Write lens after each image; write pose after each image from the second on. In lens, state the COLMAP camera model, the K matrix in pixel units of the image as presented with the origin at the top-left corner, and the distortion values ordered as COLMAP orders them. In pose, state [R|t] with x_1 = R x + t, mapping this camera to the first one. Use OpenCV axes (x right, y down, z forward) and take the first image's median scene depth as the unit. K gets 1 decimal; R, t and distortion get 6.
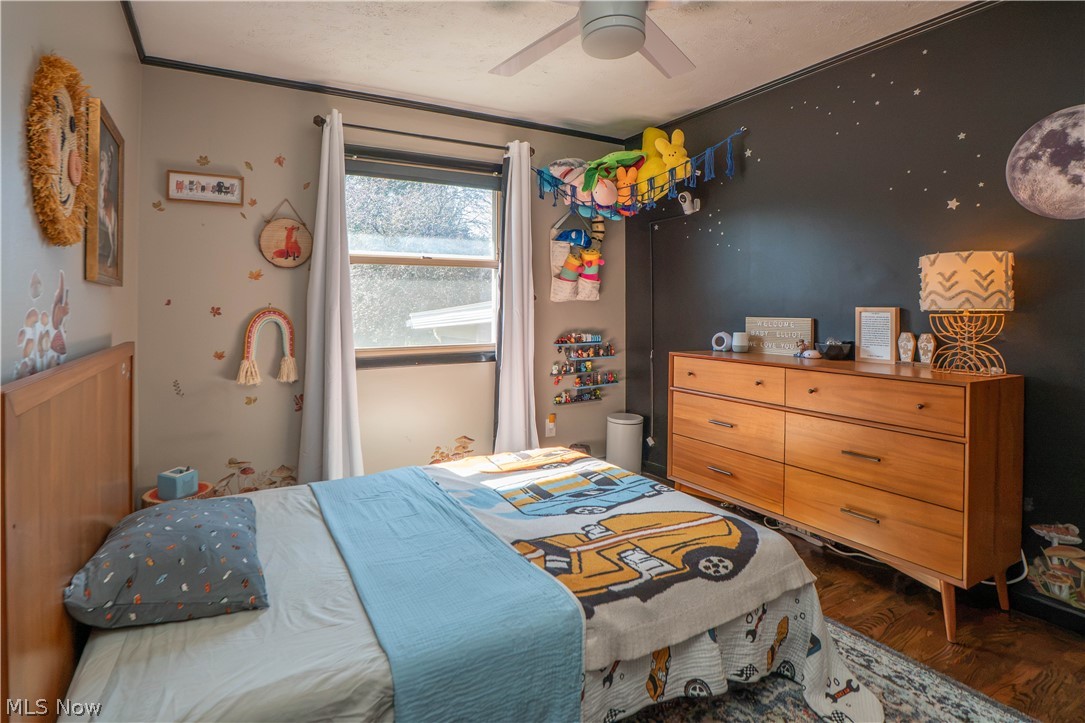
lens RADIAL K [[534.7, 0, 539.3], [0, 534.7, 299.9], [0, 0, 1]] dist [-0.033082, 0.000305]
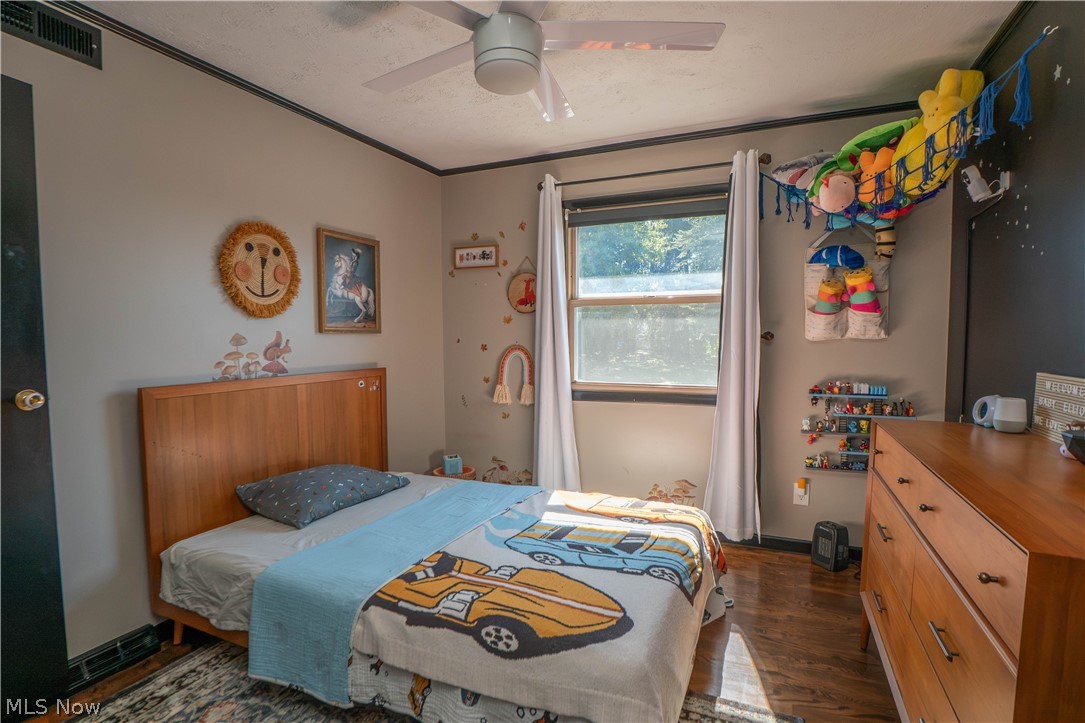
lens RADIAL K [[543.5, 0, 542.1], [0, 543.5, 368.6], [0, 0, 1]] dist [-0.035434, 0.001416]
pose [[0.605254, 0.049508, -0.794491, 0.592716], [0.009692, 0.997532, 0.069544, -0.019631], [0.795973, -0.049792, 0.603281, 0.271893]]
